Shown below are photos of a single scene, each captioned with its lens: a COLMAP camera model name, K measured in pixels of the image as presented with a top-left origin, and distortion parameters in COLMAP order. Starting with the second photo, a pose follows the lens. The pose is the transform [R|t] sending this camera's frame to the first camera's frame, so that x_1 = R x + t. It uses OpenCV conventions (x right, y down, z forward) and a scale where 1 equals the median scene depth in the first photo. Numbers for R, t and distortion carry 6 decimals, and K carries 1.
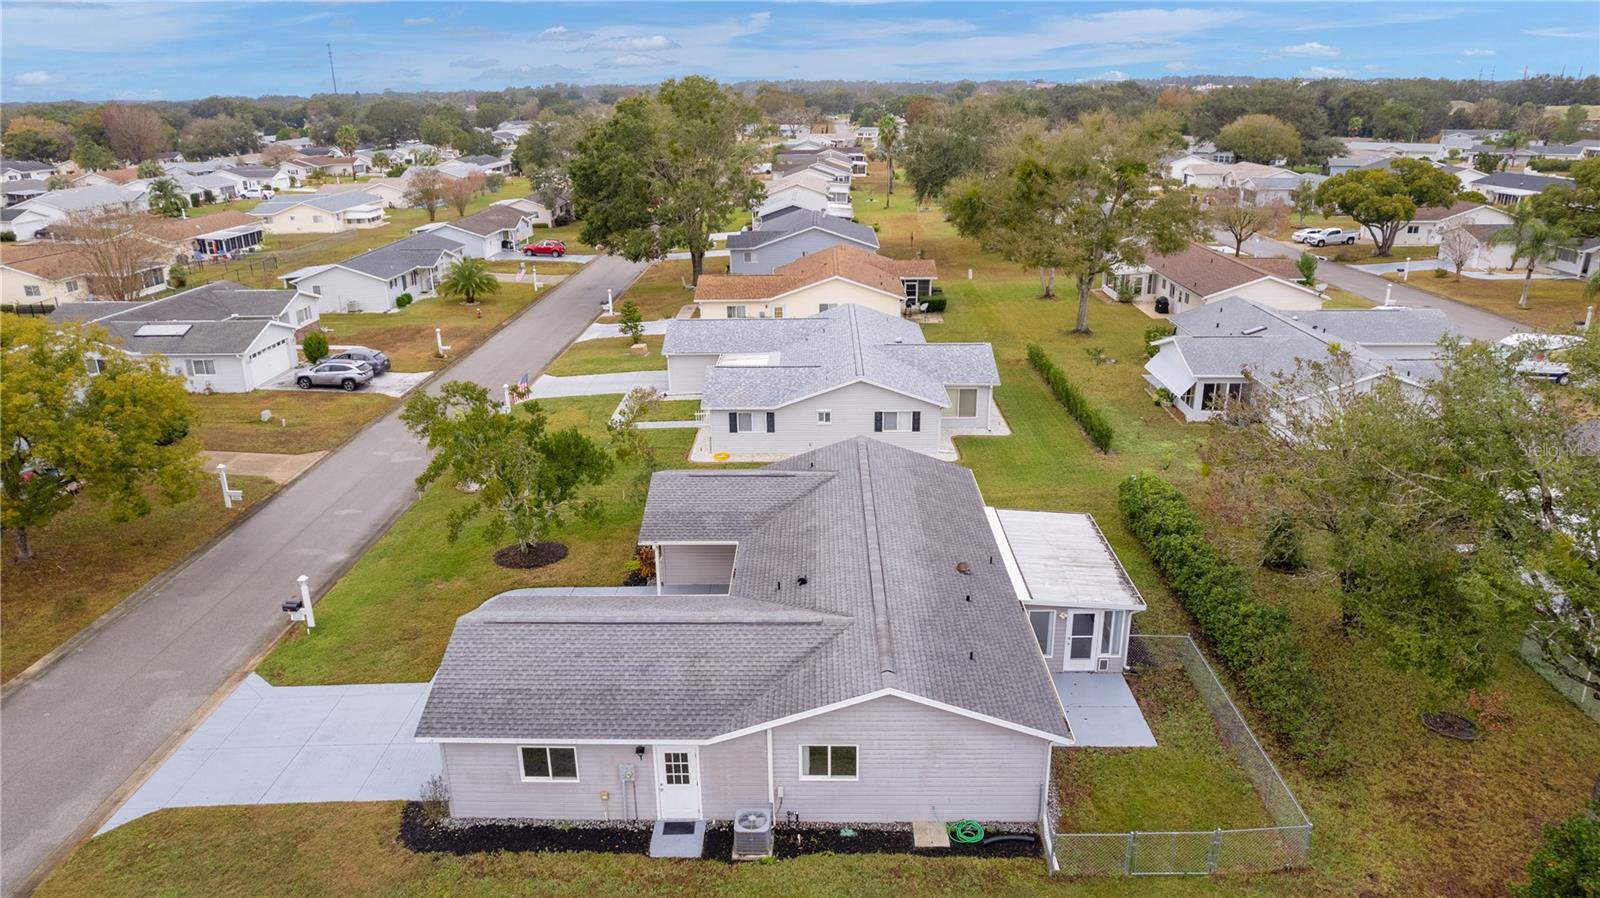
lens RADIAL K [[1012.8, 0, 802.9], [0, 1012.8, 445.6], [0, 0, 1]] dist [-0.030754, 0.005979]
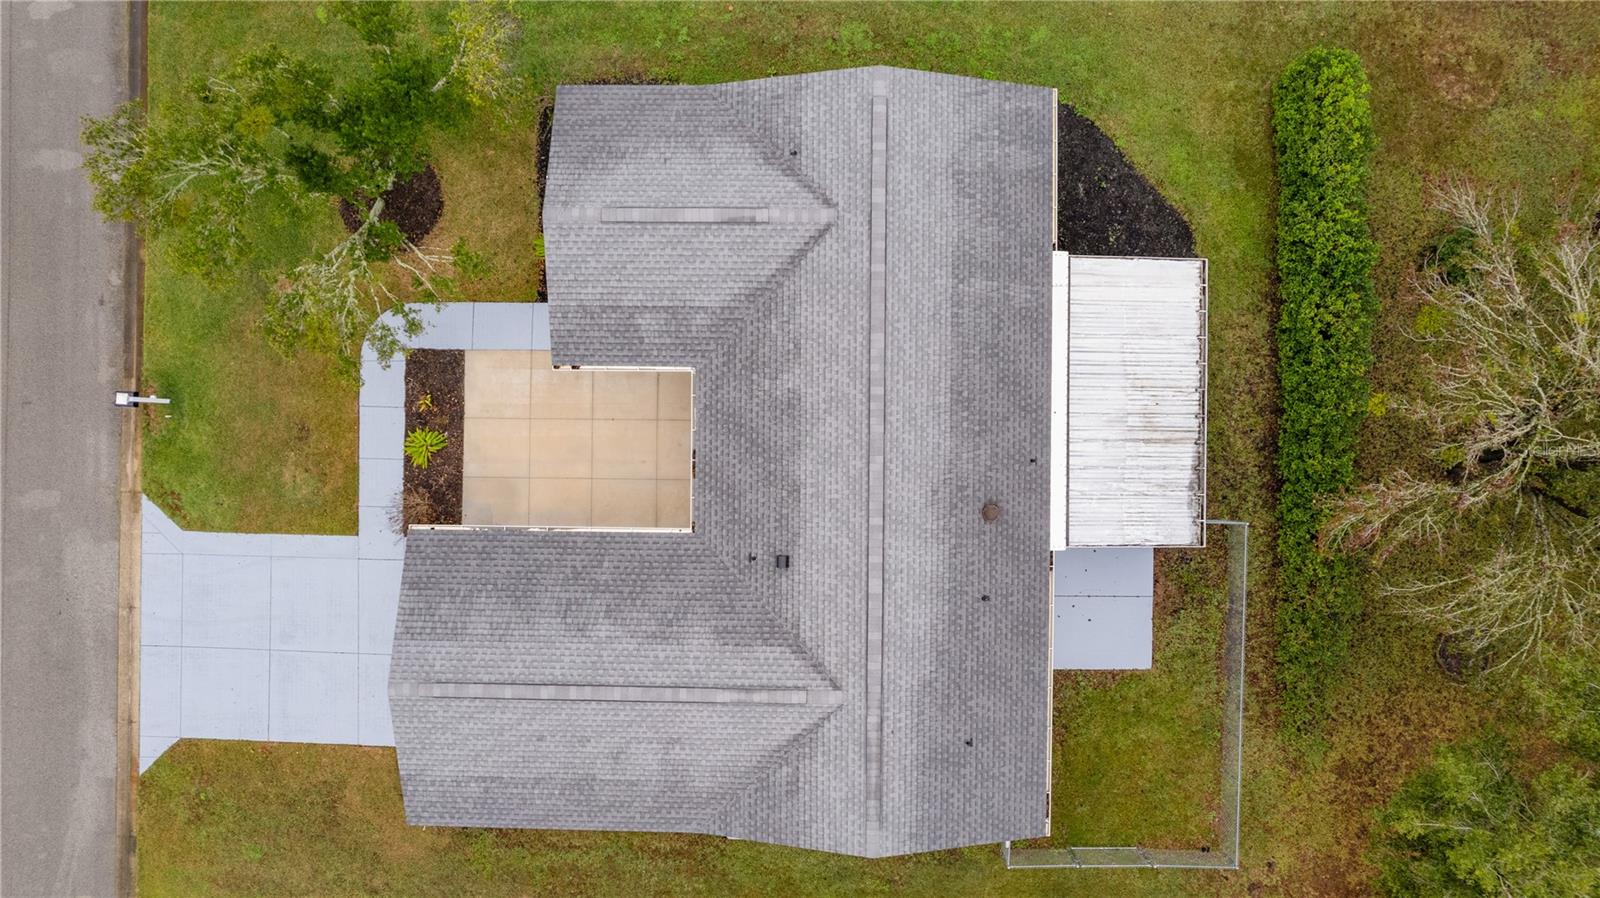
lens RADIAL K [[1012.8, 0, 799.5], [0, 1012.8, 447.0], [0, 0, 1]] dist [-0.030754, 0.005979]
pose [[0.999969, -0.007083, 0.003322, 0.011918], [-0.000746, 0.336345, 0.941738, -0.745728], [-0.007788, -0.941712, 0.336330, 0.941096]]
